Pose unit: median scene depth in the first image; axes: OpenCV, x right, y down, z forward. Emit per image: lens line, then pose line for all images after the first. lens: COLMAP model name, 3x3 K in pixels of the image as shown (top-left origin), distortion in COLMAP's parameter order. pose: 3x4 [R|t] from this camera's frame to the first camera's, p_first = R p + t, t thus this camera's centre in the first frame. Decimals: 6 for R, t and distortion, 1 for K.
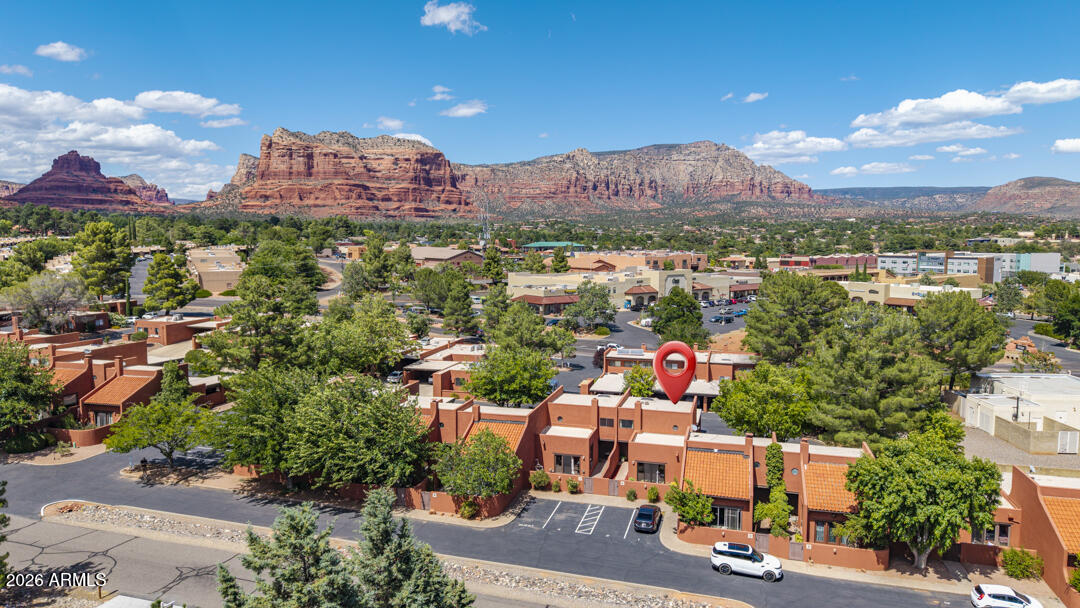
lens RADIAL K [[715.8, 0, 540.0], [0, 715.8, 304.0], [0, 0, 1]] dist [0.113277, -0.116536]
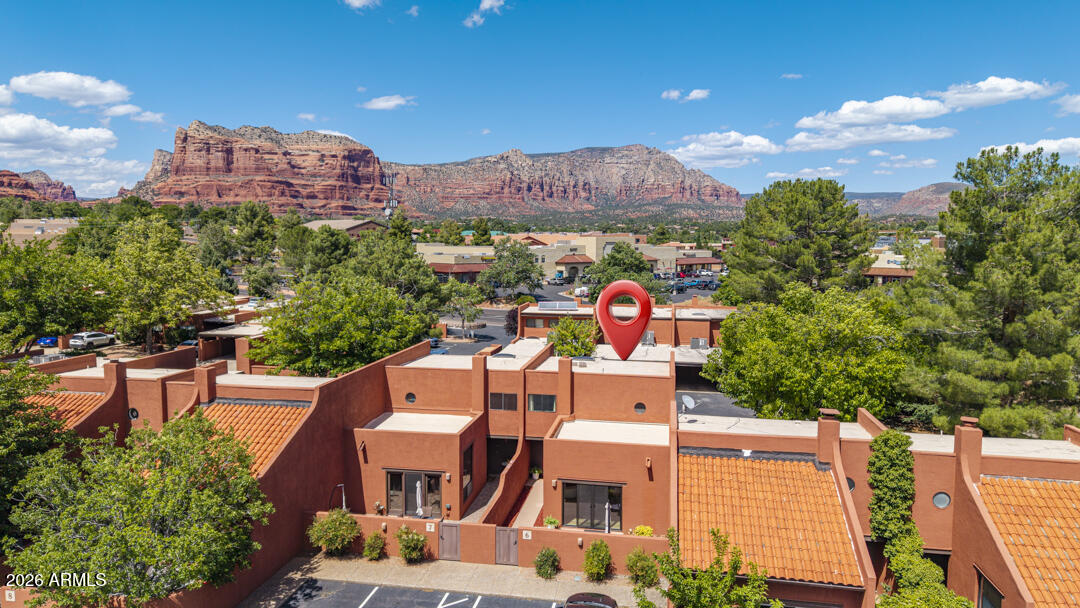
lens RADIAL K [[715.8, 0, 540.0], [0, 715.8, 304.0], [0, 0, 1]] dist [0.113277, -0.116536]
pose [[0.995957, -0.005030, 0.089693, 0.076253], [0.005404, 0.999978, -0.003932, 0.102306], [-0.089671, 0.004401, 0.995962, 0.517006]]
